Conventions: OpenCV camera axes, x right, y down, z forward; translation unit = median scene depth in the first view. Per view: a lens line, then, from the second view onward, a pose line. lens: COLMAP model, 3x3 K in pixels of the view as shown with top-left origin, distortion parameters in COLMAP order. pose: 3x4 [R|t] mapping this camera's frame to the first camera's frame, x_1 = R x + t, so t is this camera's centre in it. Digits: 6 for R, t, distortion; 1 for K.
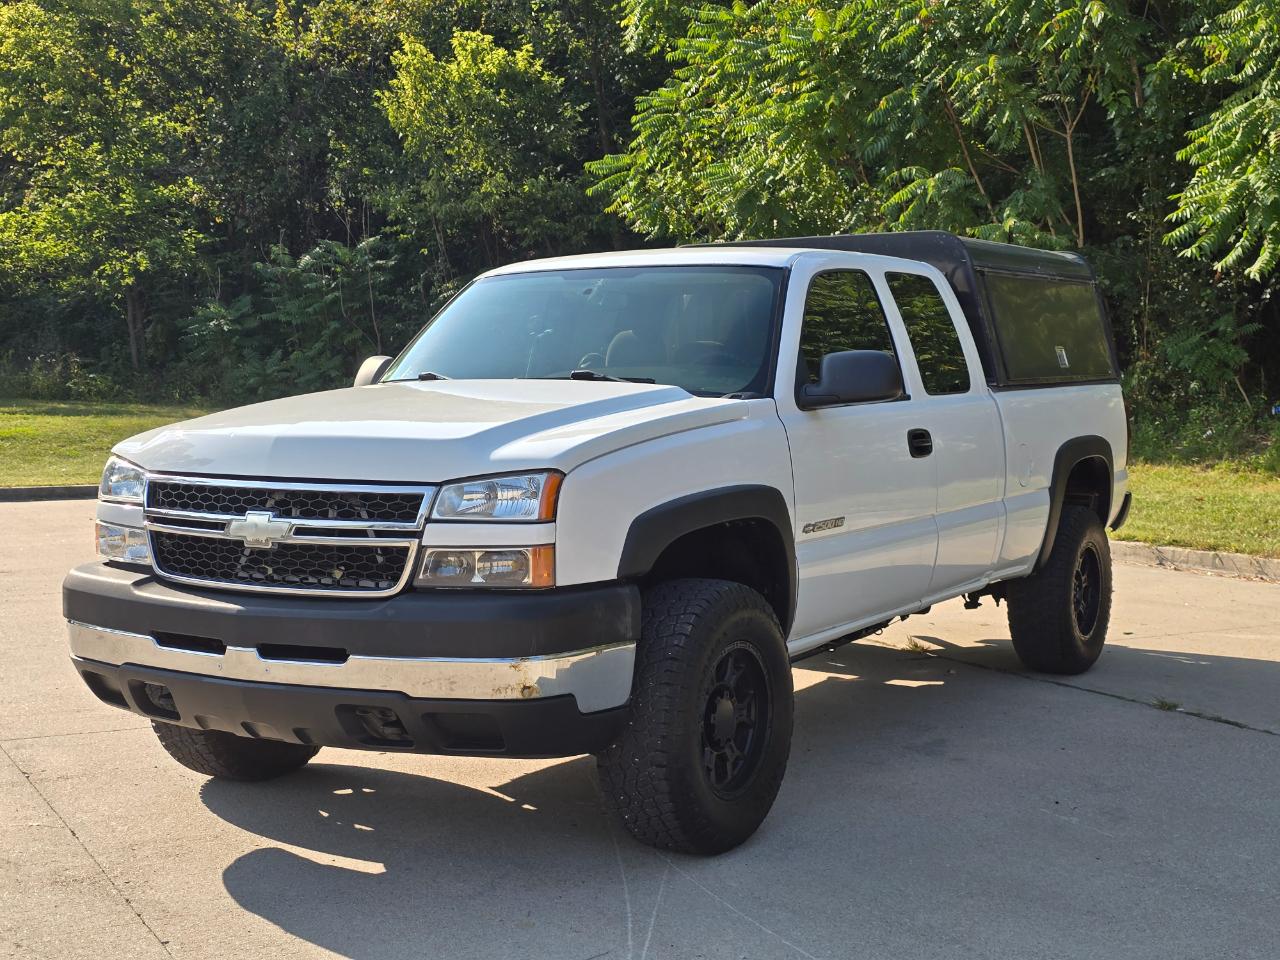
lens RADIAL K [[1711.2, 0, 652.6], [0, 1711.2, 475.4], [0, 0, 1]] dist [0.158742, -0.377502]
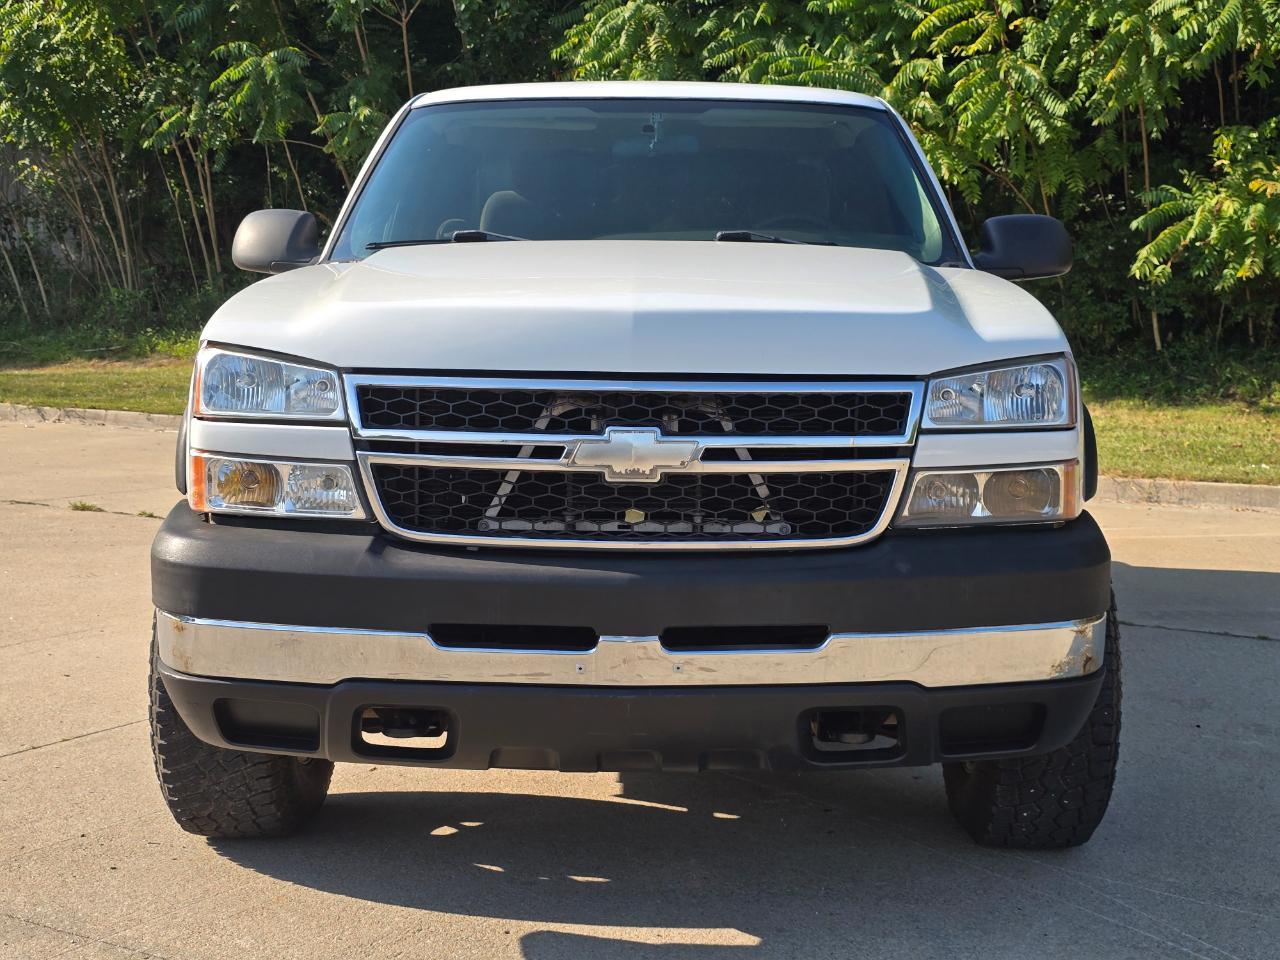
lens RADIAL K [[1711.2, 0, 652.6], [0, 1711.2, 475.4], [0, 0, 1]] dist [0.158742, -0.377502]
pose [[0.865053, -0.042714, 0.499858, -0.544358], [0.017597, 0.998339, 0.054858, 0.004132], [-0.501371, -0.038659, 0.864368, 0.438885]]
